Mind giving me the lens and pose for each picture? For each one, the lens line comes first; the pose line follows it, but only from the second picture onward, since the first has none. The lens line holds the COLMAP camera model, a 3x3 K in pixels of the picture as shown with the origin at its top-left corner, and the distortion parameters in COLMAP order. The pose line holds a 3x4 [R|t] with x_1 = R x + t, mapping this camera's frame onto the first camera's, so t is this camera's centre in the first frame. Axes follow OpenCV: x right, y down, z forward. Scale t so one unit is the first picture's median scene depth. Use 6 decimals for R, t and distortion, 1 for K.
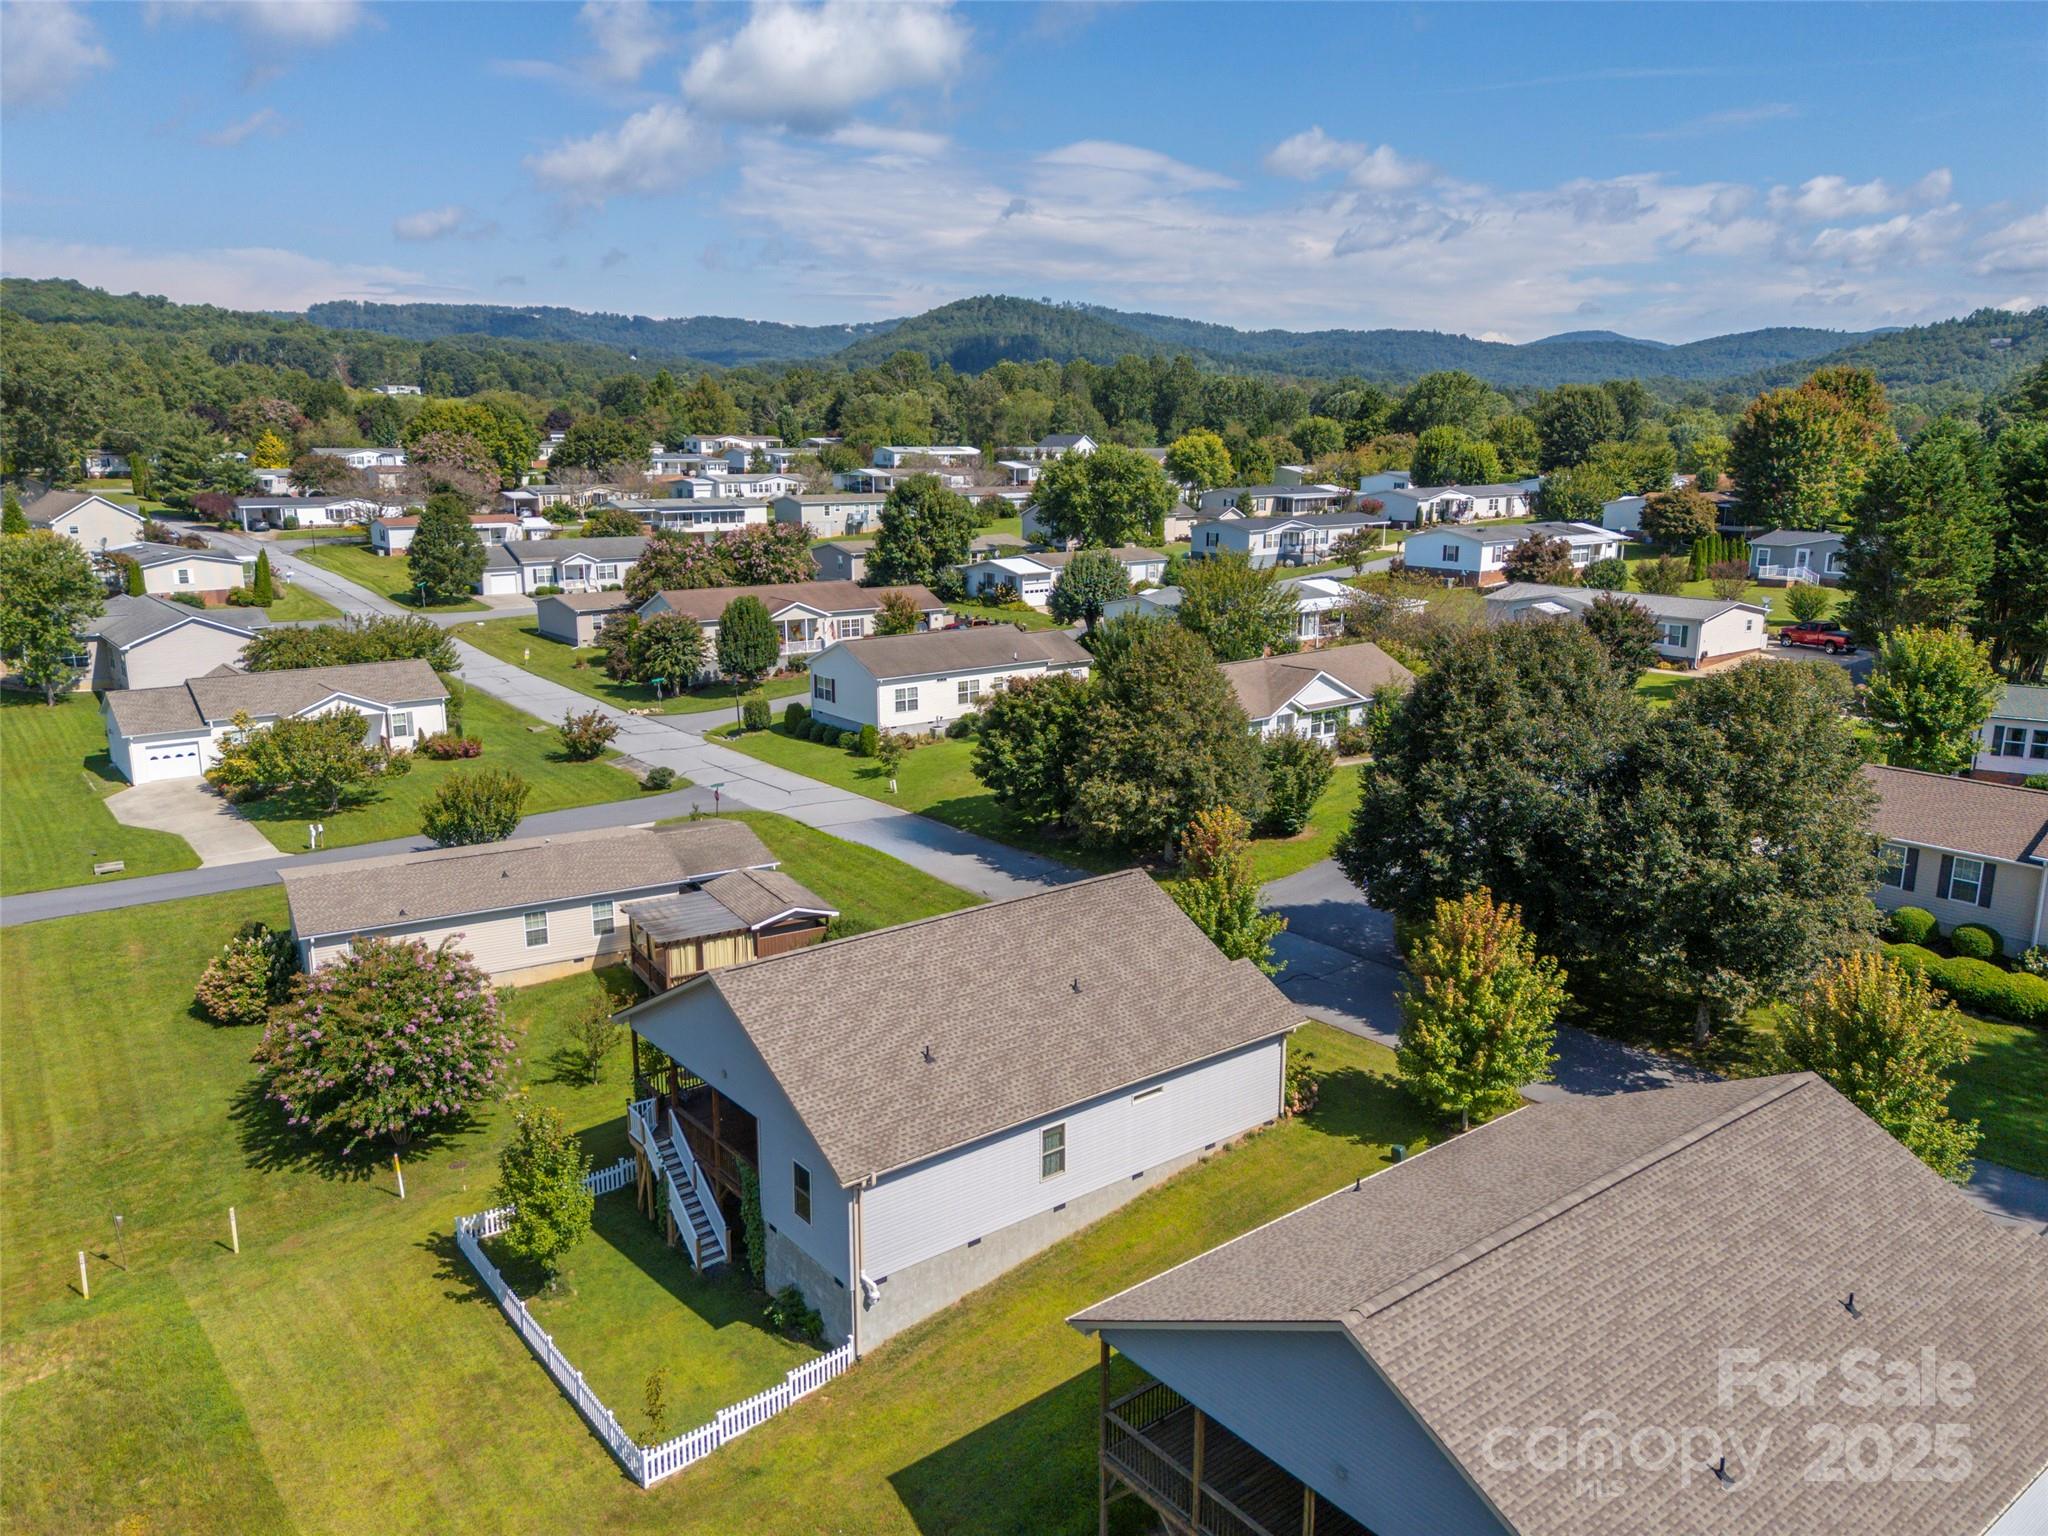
lens RADIAL K [[1497.4, 0, 1016.5], [0, 1497.4, 758.3], [0, 0, 1]] dist [0.051359, -0.038517]
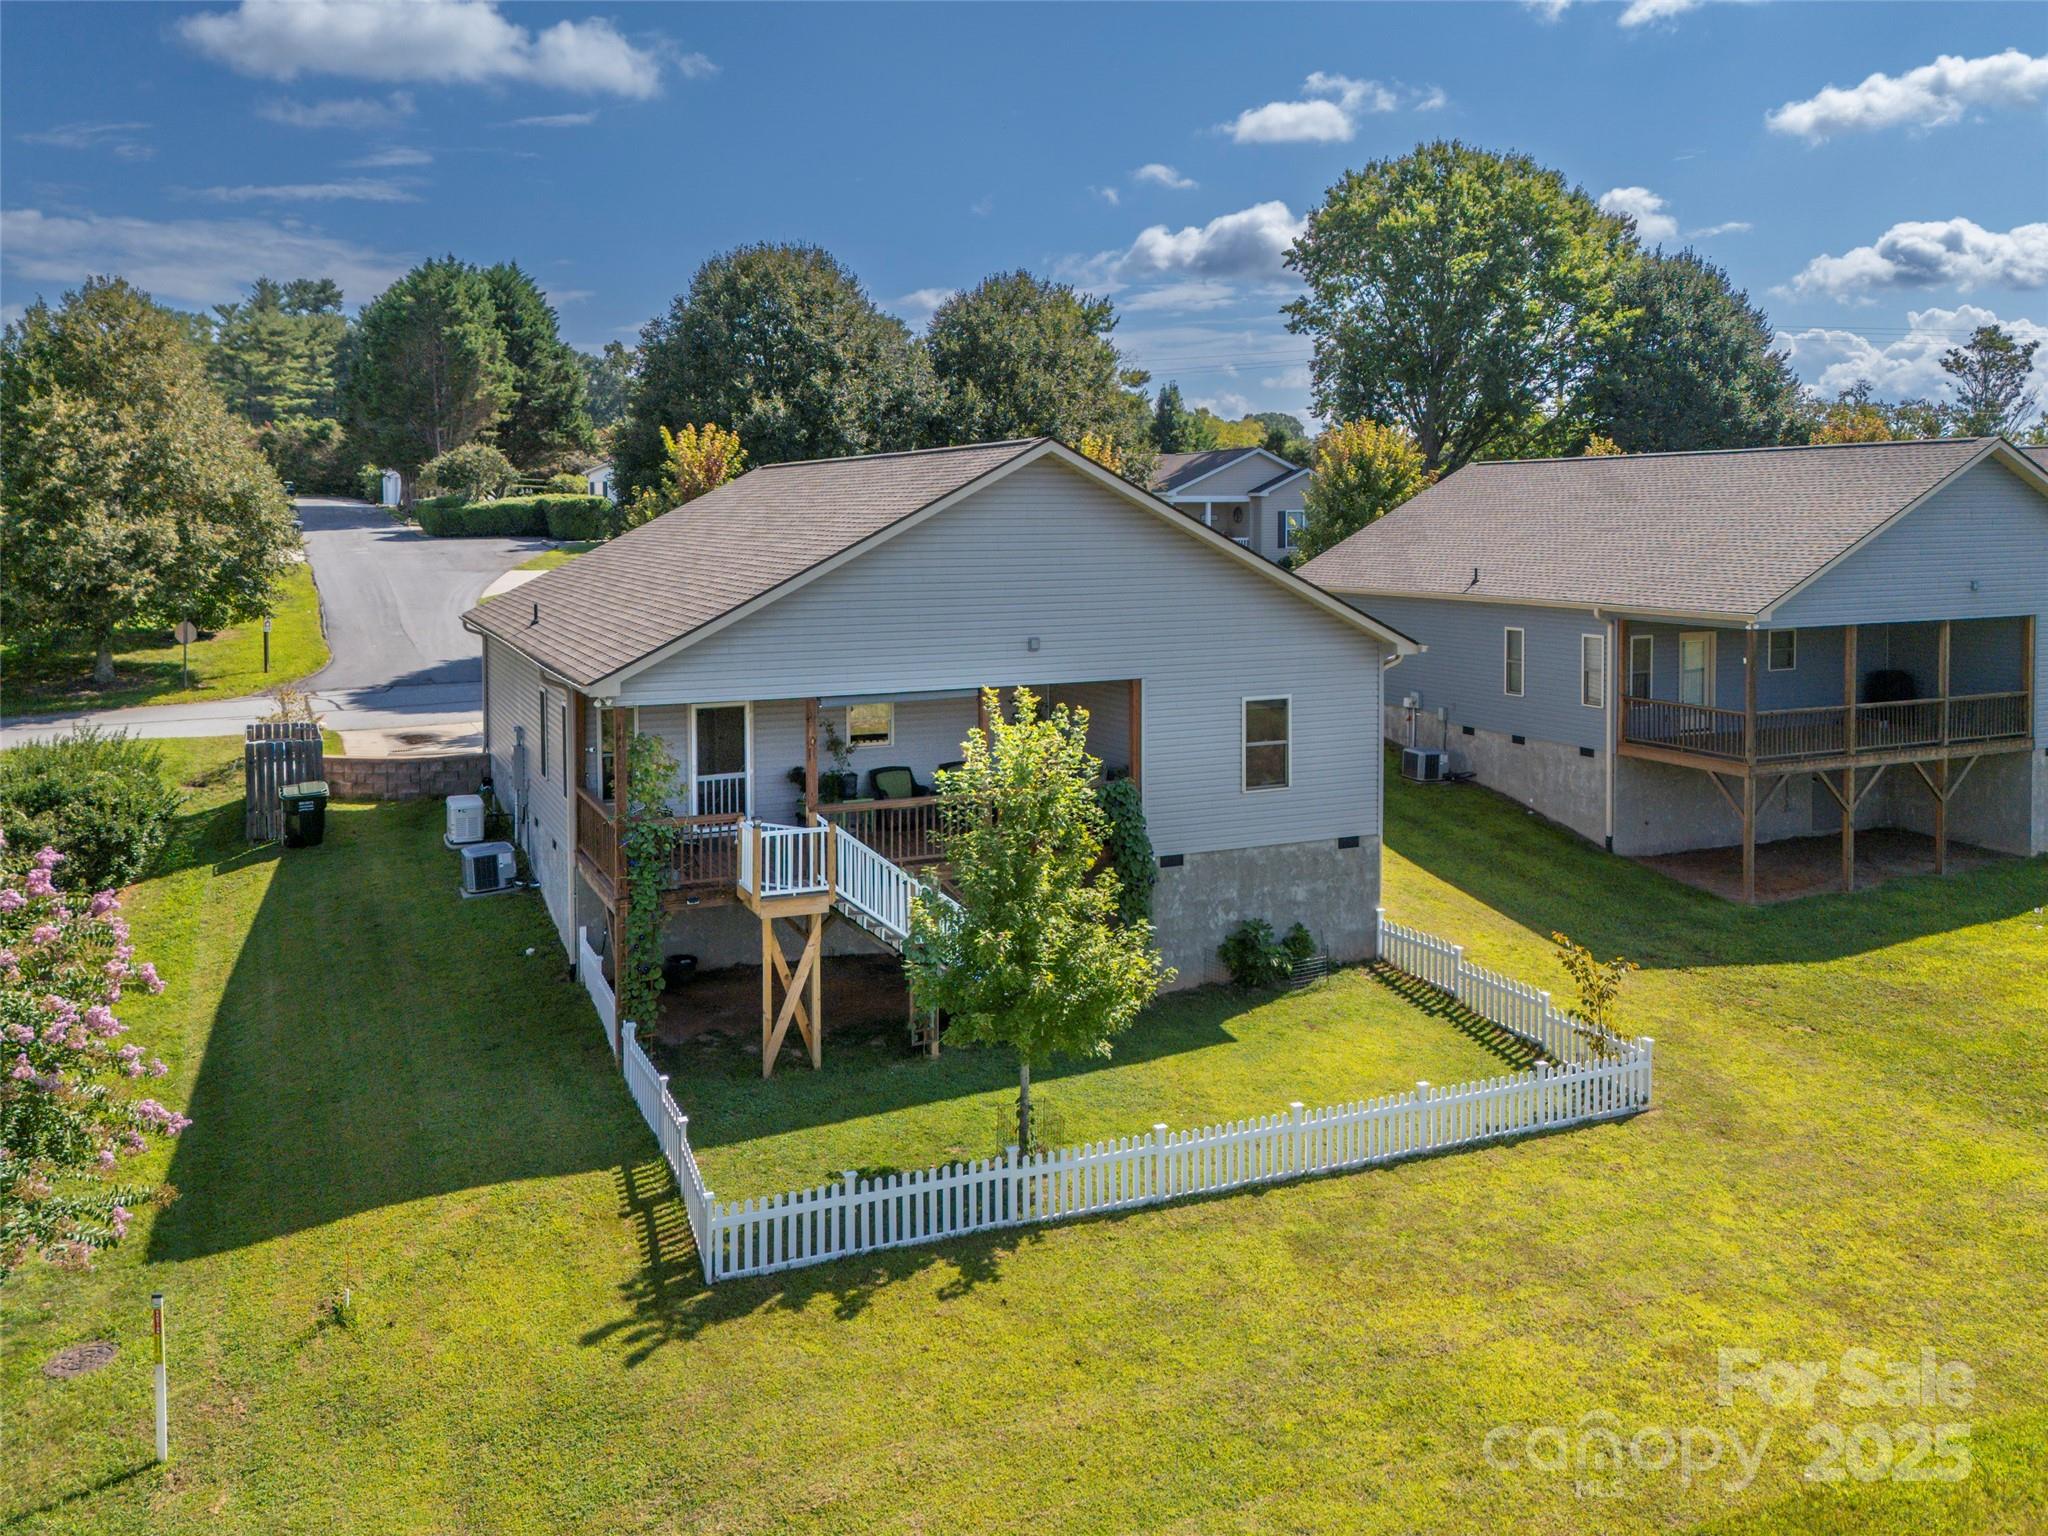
lens RADIAL K [[1559.7, 0, 1049.3], [0, 1559.7, 630.6], [0, 0, 1]] dist [0.029757, 0.005630]
pose [[0.233729, -0.079260, 0.969066, -0.304431], [0.206931, 0.977893, 0.030072, 0.078138], [-0.950026, 0.193501, 0.244964, 0.353247]]
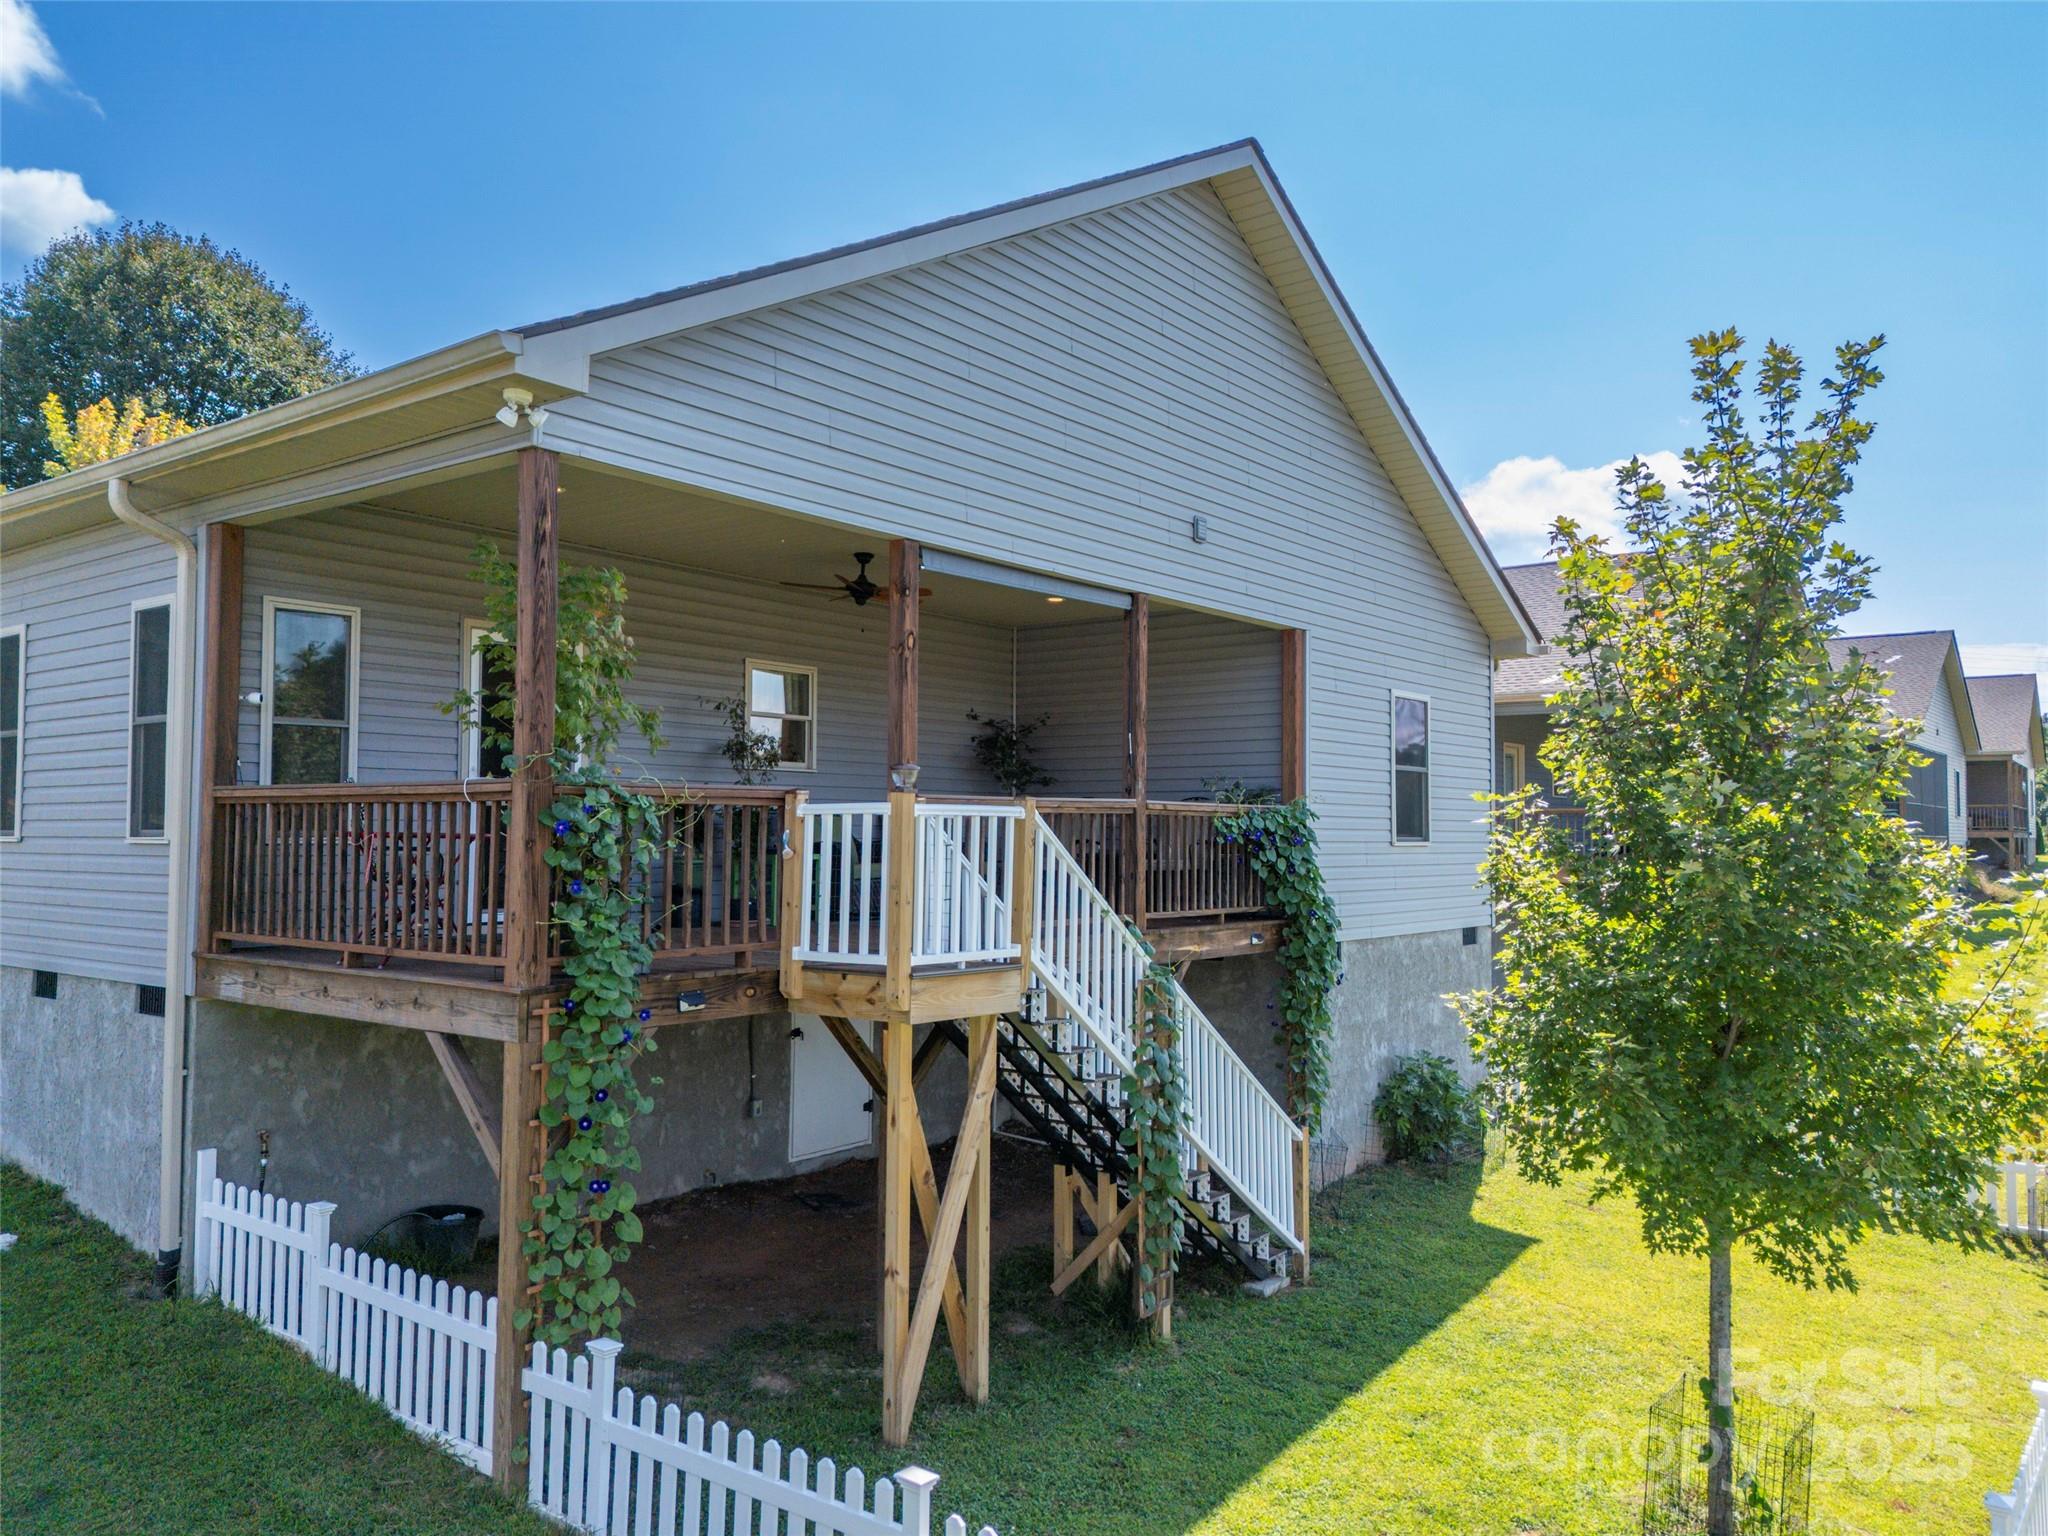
lens RADIAL K [[1497.4, 0, 1021.5], [0, 1497.4, 778.8], [0, 0, 1]] dist [0.051359, -0.038517]
pose [[-0.223594, 0.026783, 0.974314, -0.193775], [0.199274, 0.979764, 0.018798, 0.101017], [-0.954094, 0.198358, -0.224406, 0.457237]]
